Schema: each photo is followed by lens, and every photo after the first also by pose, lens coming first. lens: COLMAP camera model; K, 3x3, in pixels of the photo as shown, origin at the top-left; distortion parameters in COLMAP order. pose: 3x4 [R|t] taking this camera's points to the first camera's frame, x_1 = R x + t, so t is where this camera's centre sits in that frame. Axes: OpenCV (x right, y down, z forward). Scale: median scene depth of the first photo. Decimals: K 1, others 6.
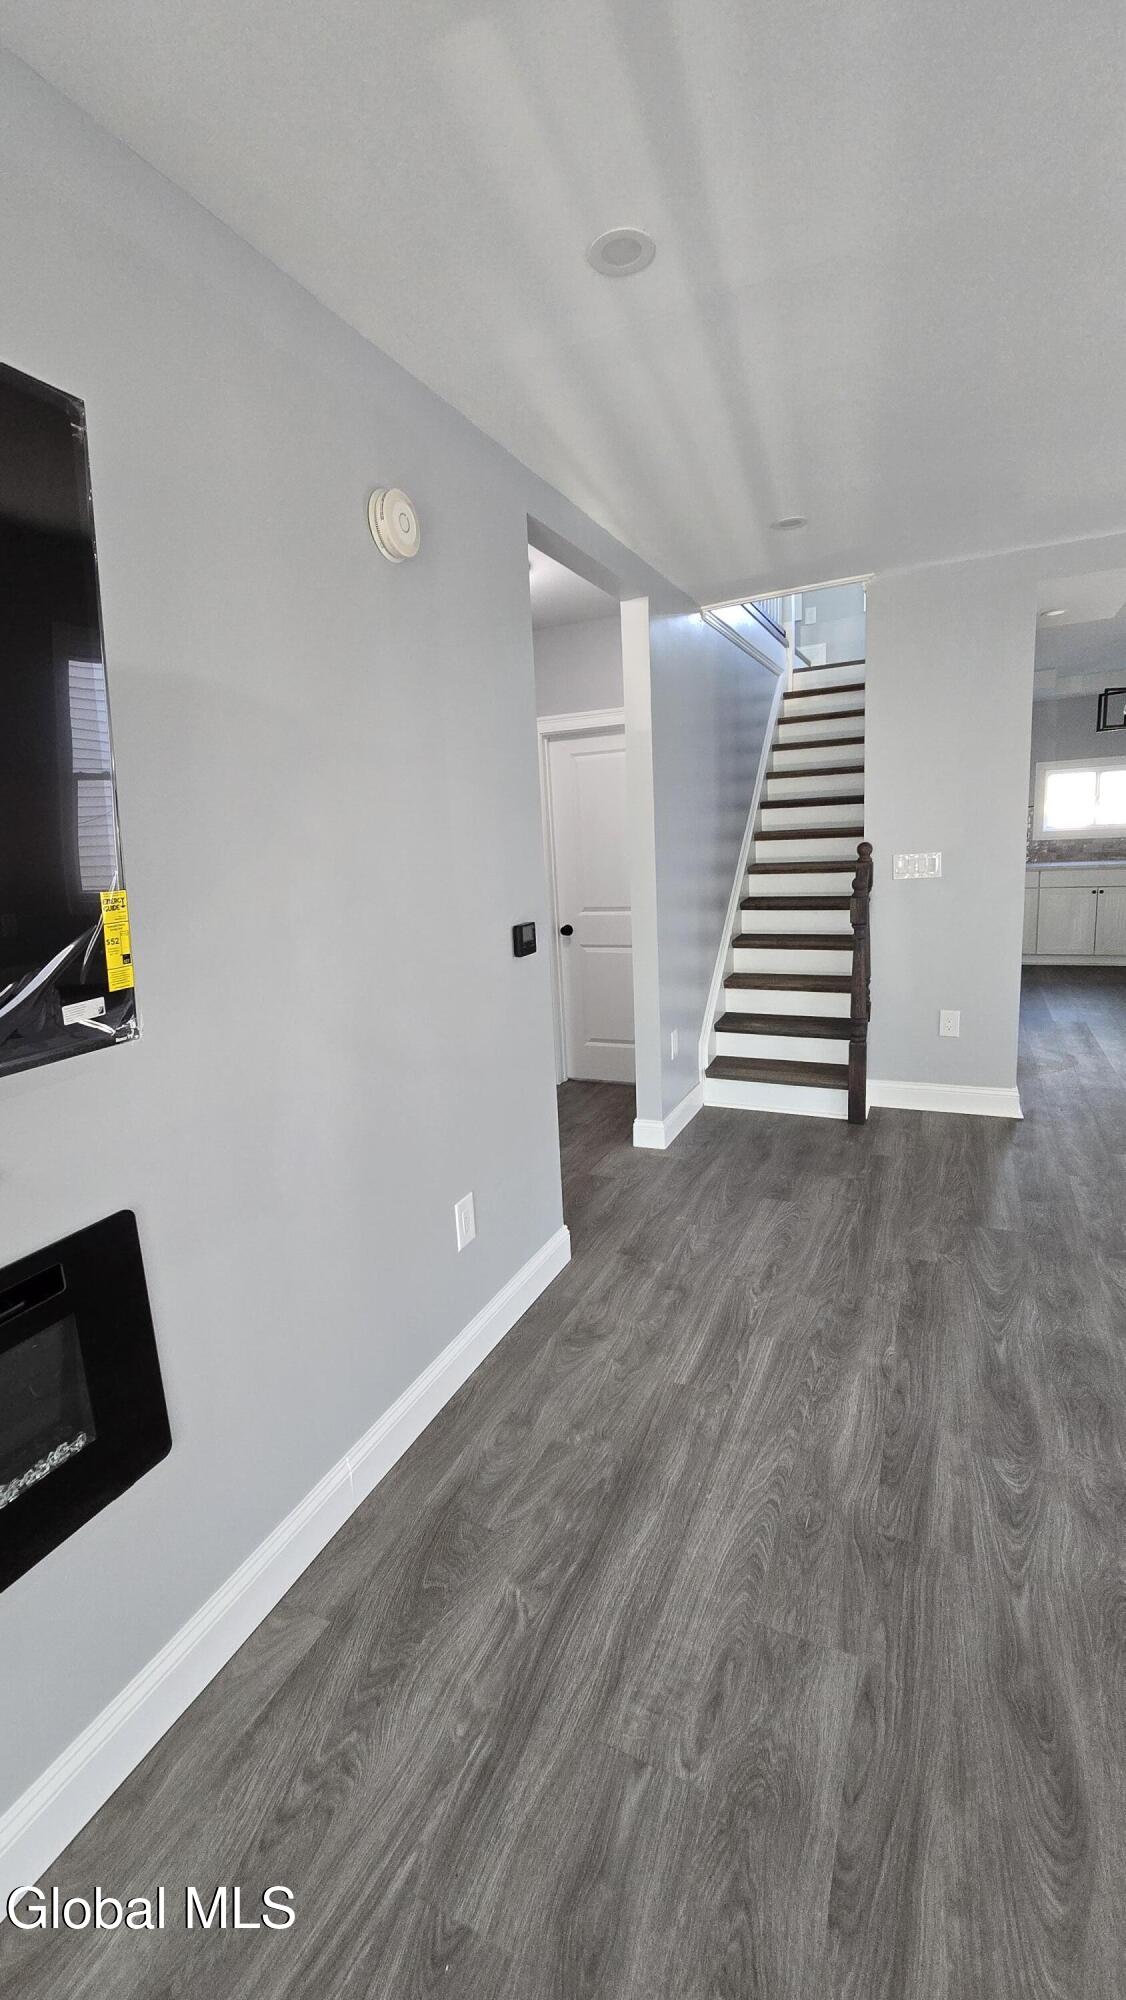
lens RADIAL K [[812.1, 0, 559.2], [0, 812.1, 988.9], [0, 0, 1]] dist [-0.000024, -0.000324]
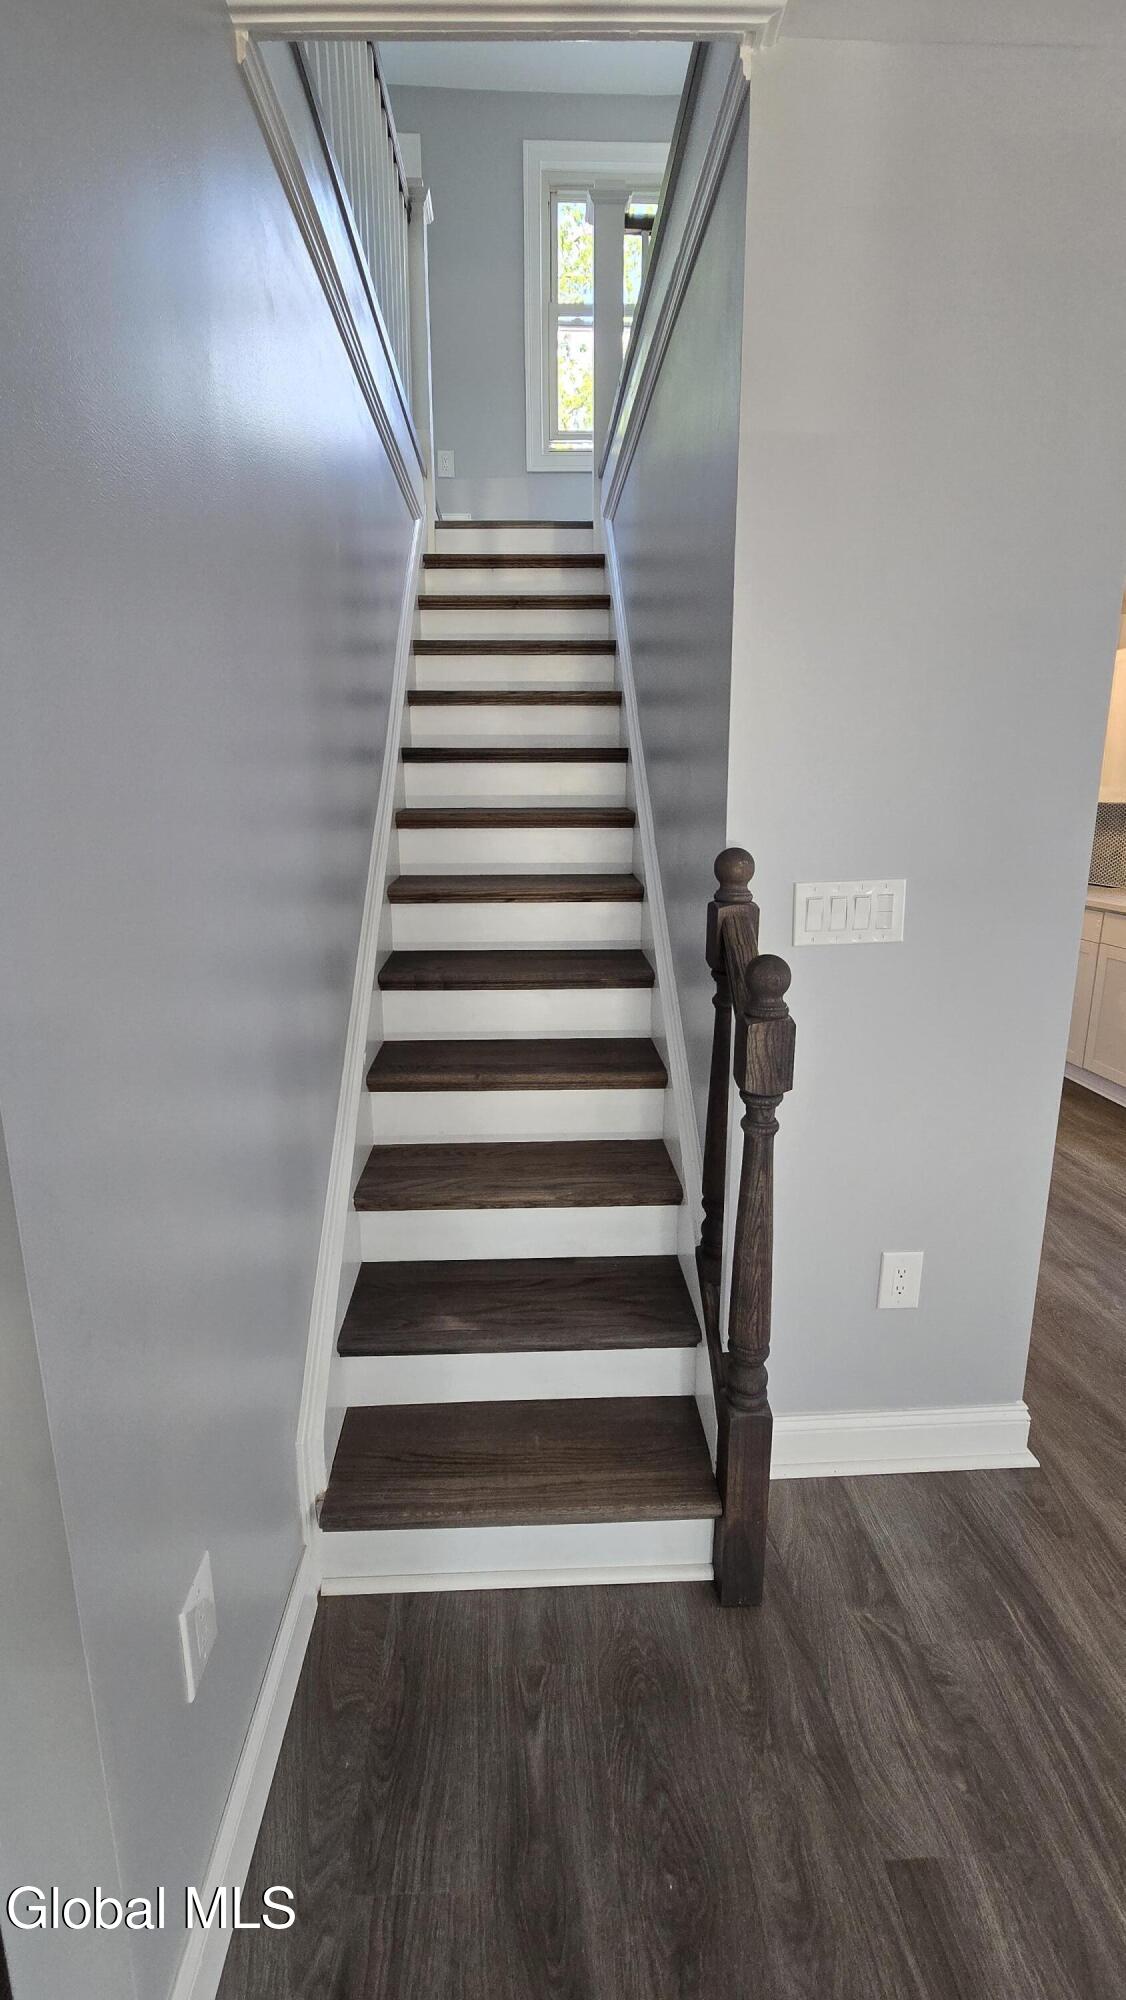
lens RADIAL K [[812.1, 0, 559.2], [0, 812.1, 988.9], [0, 0, 1]] dist [-0.000024, -0.000324]
pose [[0.886475, -0.051580, 0.459894, 0.124957], [0.043272, 0.998654, 0.028595, -0.122343], [-0.460750, -0.005448, 0.887513, 0.661845]]
